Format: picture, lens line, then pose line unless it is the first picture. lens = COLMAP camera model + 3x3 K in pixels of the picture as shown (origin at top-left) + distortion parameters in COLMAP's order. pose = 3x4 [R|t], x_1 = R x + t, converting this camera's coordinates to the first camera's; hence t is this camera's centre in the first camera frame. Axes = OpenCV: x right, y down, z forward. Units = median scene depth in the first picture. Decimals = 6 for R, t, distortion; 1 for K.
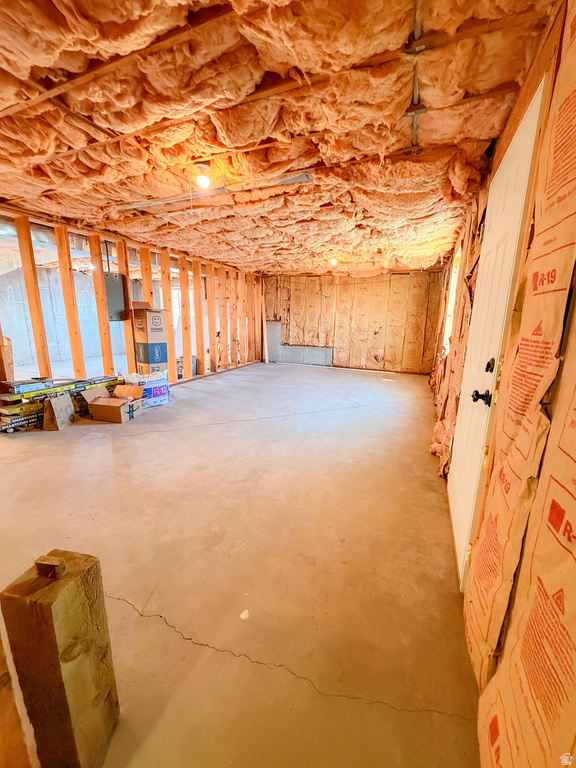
lens RADIAL K [[307.3, 0, 288.5], [0, 307.3, 381.8], [0, 0, 1]] dist [-0.001457, -0.000016]
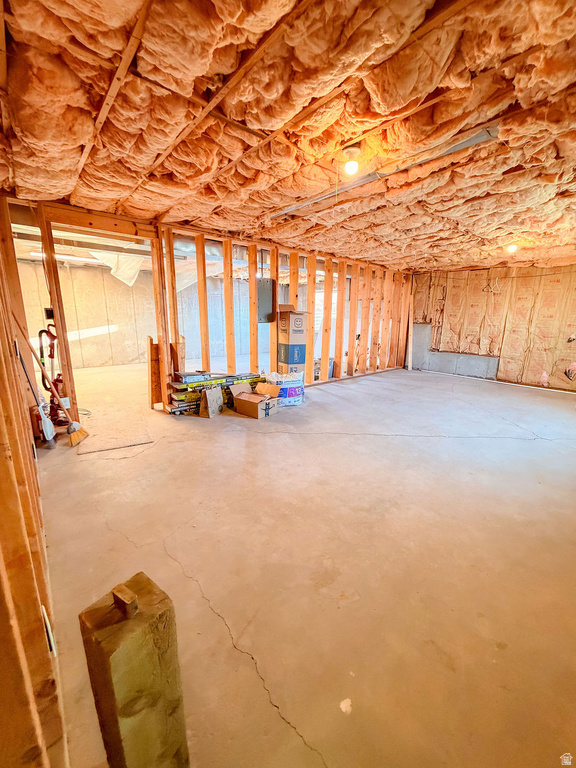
lens RADIAL K [[307.3, 0, 288.5], [0, 307.3, 381.8], [0, 0, 1]] dist [-0.001457, -0.000016]
pose [[0.899867, 0.085727, -0.427656, -0.005645], [-0.088300, 0.995998, 0.013855, -0.021556], [0.427132, 0.025294, 0.903835, 0.098604]]
